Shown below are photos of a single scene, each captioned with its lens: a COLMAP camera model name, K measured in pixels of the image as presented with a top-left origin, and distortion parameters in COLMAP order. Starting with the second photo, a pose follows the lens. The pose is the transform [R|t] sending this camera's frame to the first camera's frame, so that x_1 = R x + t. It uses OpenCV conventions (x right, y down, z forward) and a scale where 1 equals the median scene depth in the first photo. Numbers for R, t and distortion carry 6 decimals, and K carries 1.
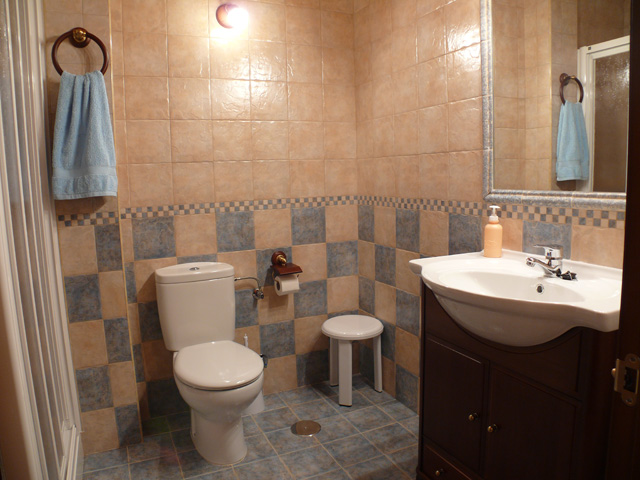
lens RADIAL K [[478.6, 0, 322.2], [0, 478.6, 237.4], [0, 0, 1]] dist [-0.178279, 0.090110]
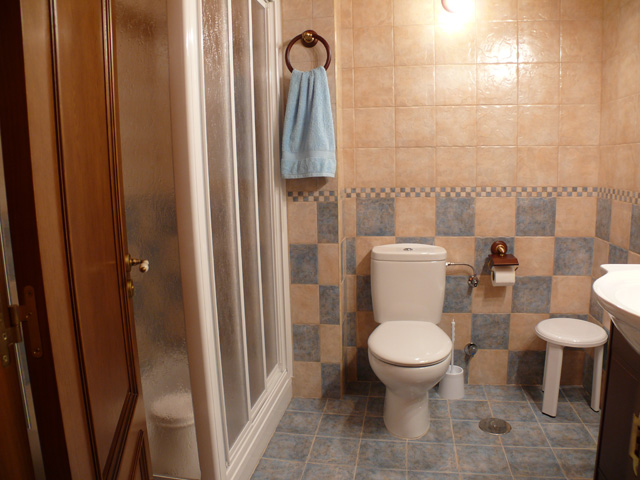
lens RADIAL K [[478.6, 0, 317.5], [0, 478.6, 237.6], [0, 0, 1]] dist [-0.178279, 0.090110]
pose [[0.818644, 0.094748, -0.566431, 0.159064], [-0.073341, 0.995469, 0.060516, -0.008638], [0.569598, -0.007998, 0.821884, 0.019204]]
